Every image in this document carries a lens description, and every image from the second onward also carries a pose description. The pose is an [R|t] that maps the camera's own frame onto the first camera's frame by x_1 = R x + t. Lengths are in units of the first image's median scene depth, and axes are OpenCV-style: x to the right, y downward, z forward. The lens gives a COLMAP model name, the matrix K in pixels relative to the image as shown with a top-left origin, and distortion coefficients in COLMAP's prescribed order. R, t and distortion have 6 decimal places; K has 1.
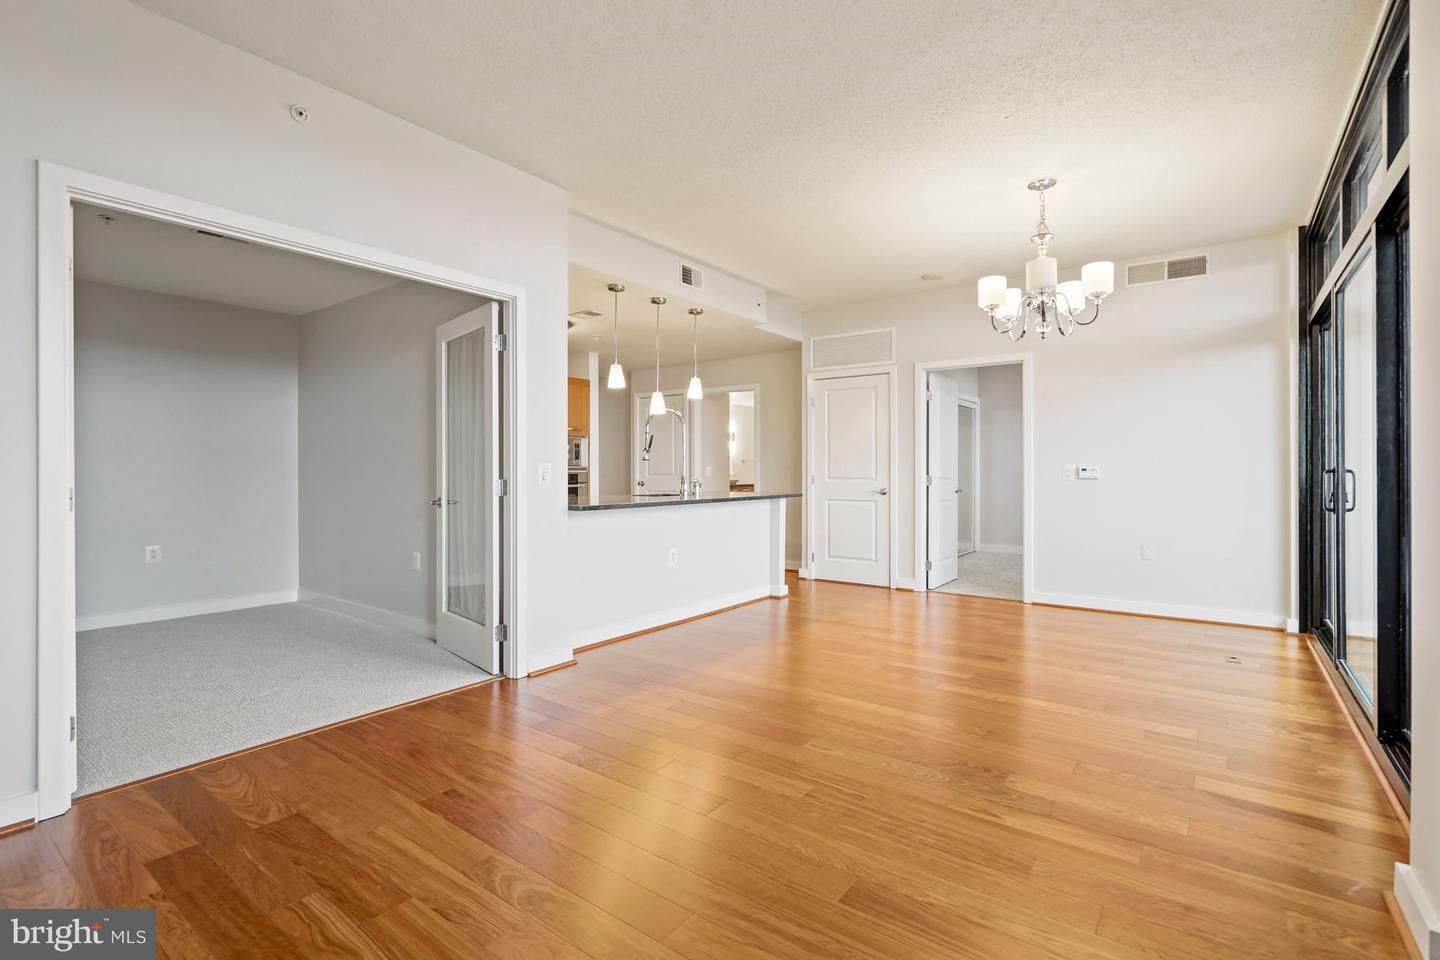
lens RADIAL K [[671.0, 0, 716.3], [0, 671.0, 473.8], [0, 0, 1]] dist [-0.002396, -0.000034]
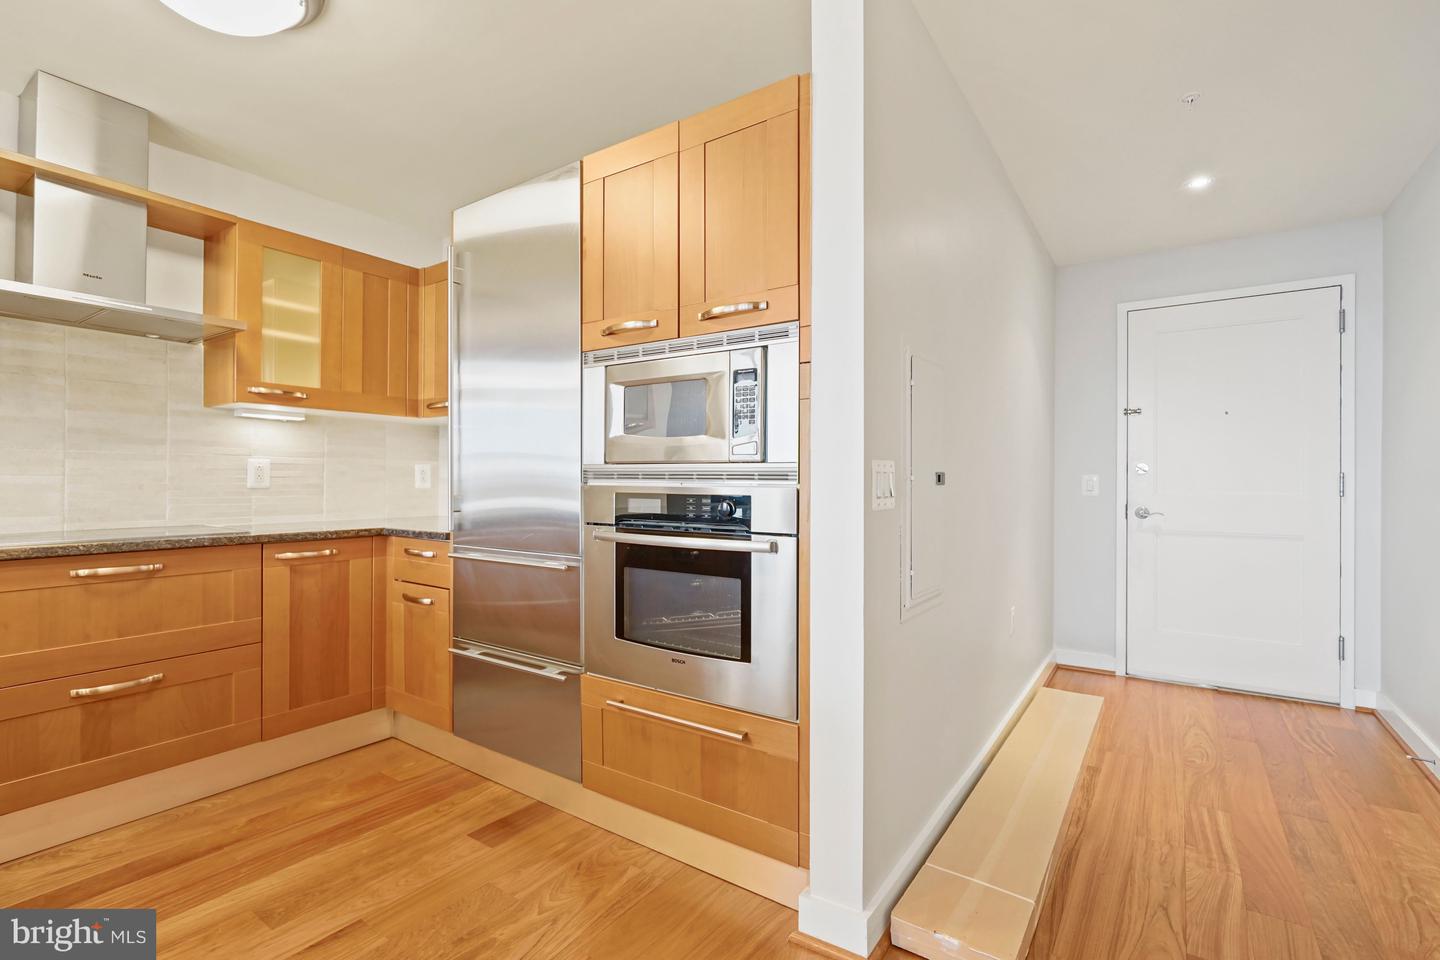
lens RADIAL K [[659.8, 0, 712.4], [0, 659.8, 478.8], [0, 0, 1]] dist [-0.002404, 0.000687]
pose [[0.036854, -0.002506, -0.999318, 0.033449], [-0.012557, 0.999917, -0.002971, -0.006326], [0.999242, 0.012658, 0.036819, 1.241351]]
